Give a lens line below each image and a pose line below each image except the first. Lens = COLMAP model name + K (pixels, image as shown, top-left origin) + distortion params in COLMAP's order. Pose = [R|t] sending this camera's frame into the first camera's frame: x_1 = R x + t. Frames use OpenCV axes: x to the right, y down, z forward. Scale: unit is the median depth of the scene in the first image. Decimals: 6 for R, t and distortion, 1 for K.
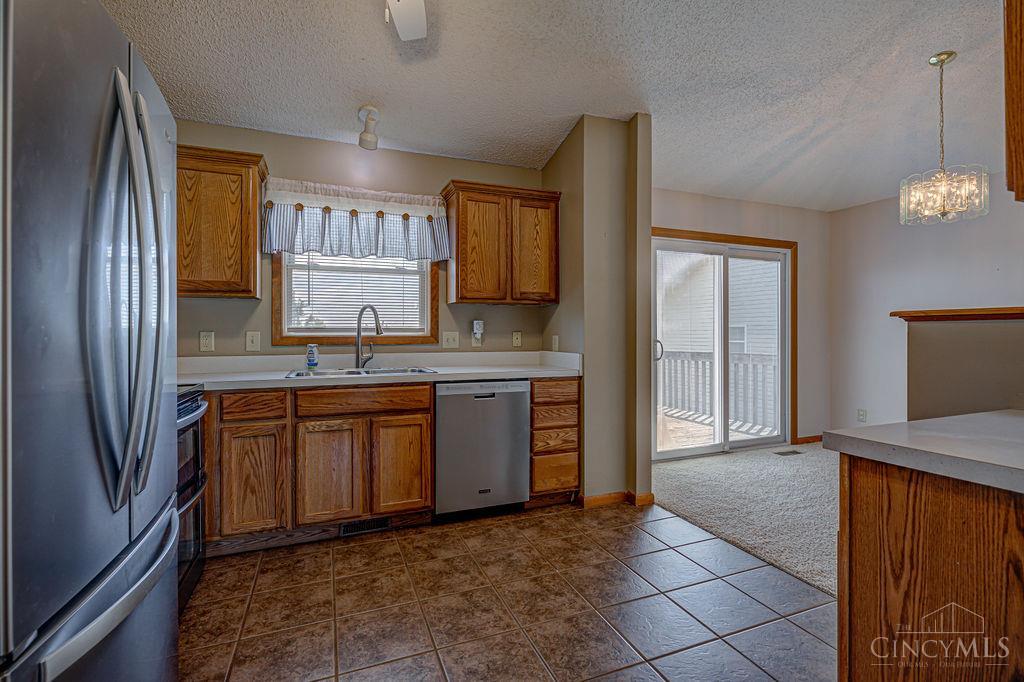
lens RADIAL K [[469.3, 0, 519.9], [0, 469.3, 333.3], [0, 0, 1]] dist [-0.006962, 0.000197]
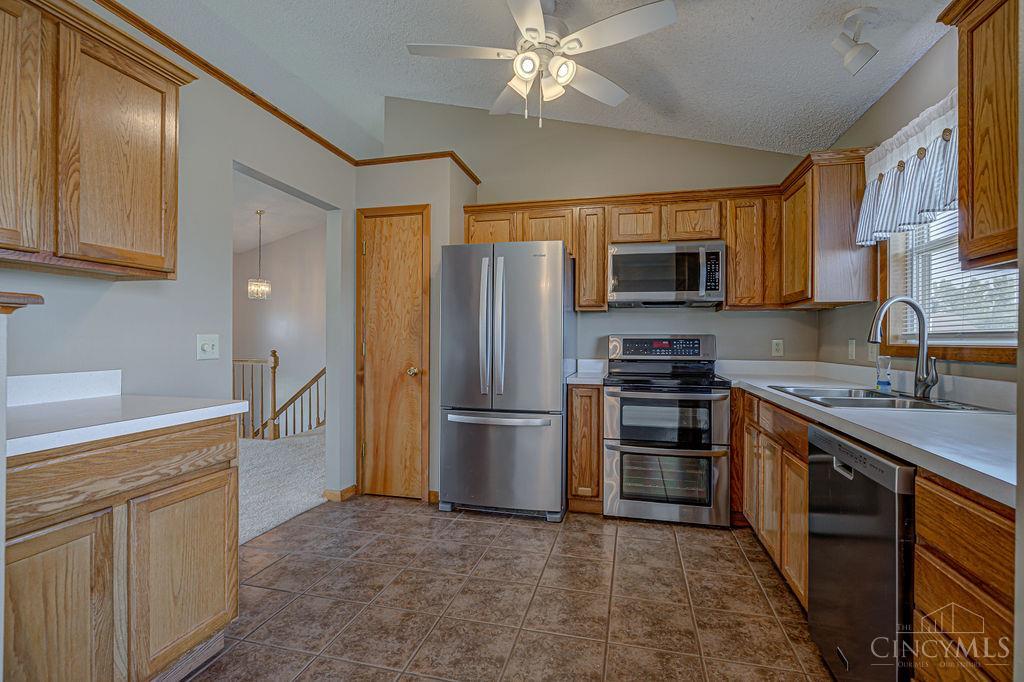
lens RADIAL K [[469.3, 0, 514.7], [0, 469.3, 339.7], [0, 0, 1]] dist [-0.006962, 0.000197]
pose [[-0.594853, -0.002875, -0.803829, 0.492041], [-0.003525, 0.999993, -0.000968, 0.000503], [0.803827, 0.002257, -0.594859, 0.941603]]
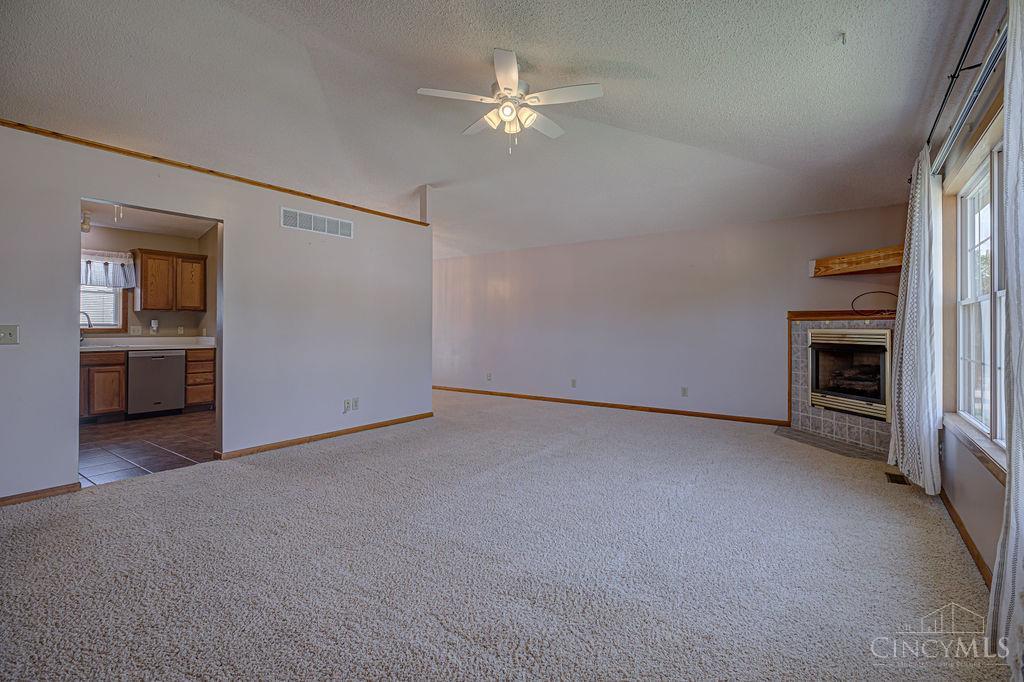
lens RADIAL K [[469.3, 0, 513.0], [0, 469.3, 325.1], [0, 0, 1]] dist [-0.006962, 0.000197]
pose [[0.847193, 0.007147, 0.531238, 0.146243], [-0.004541, 0.999970, -0.006211, -0.003463], [-0.531266, 0.002849, 0.847200, -1.480639]]
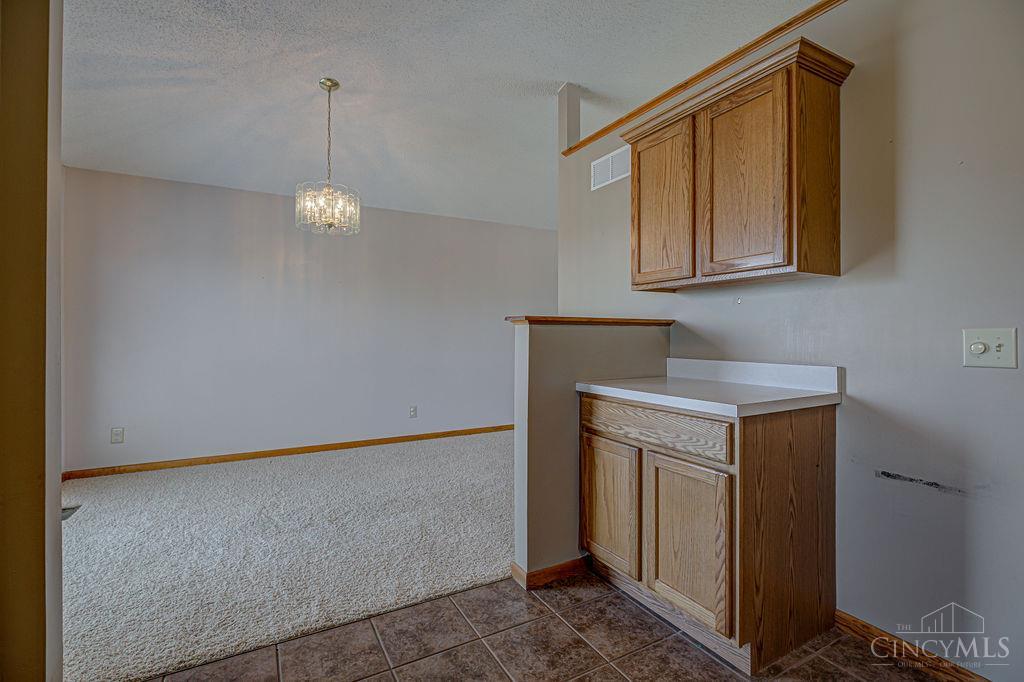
lens RADIAL K [[469.3, 0, 513.4], [0, 469.3, 334.0], [0, 0, 1]] dist [-0.006962, 0.000197]
pose [[-0.120060, 0.002081, 0.992764, -0.226762], [-0.003286, 0.999991, -0.002493, 0.002156], [-0.992761, -0.003561, -0.120052, 0.642871]]
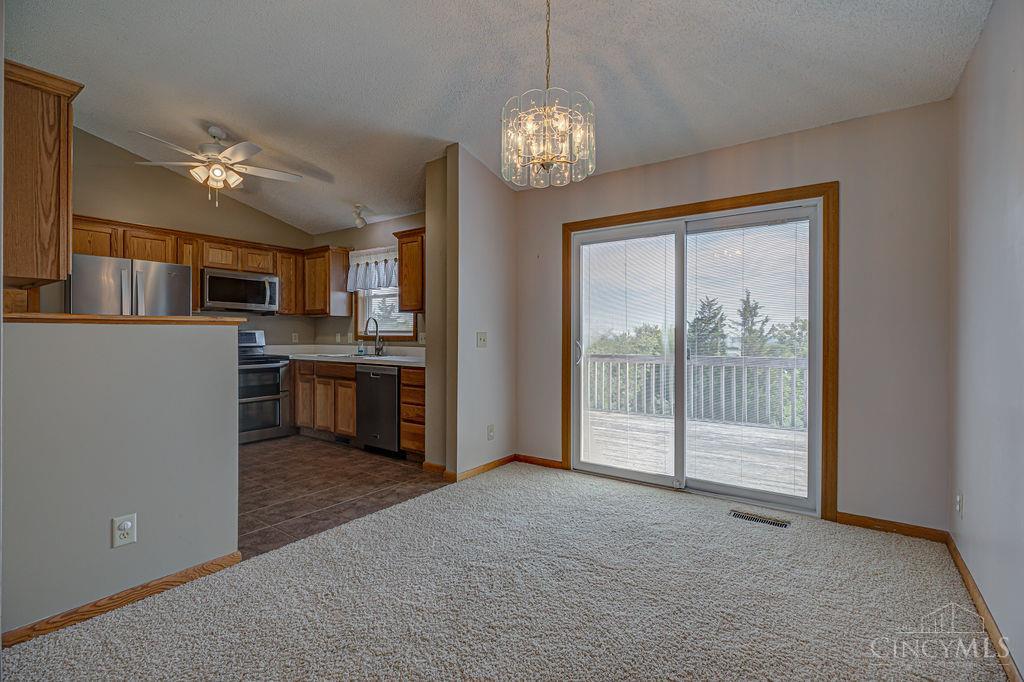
lens RADIAL K [[469.3, 0, 516.8], [0, 469.3, 336.9], [0, 0, 1]] dist [-0.006962, 0.000197]
pose [[0.530216, 0.007392, -0.847830, 1.373519], [-0.001613, 0.999969, 0.007710, -0.003084], [0.847861, -0.002721, 0.530212, 0.535243]]
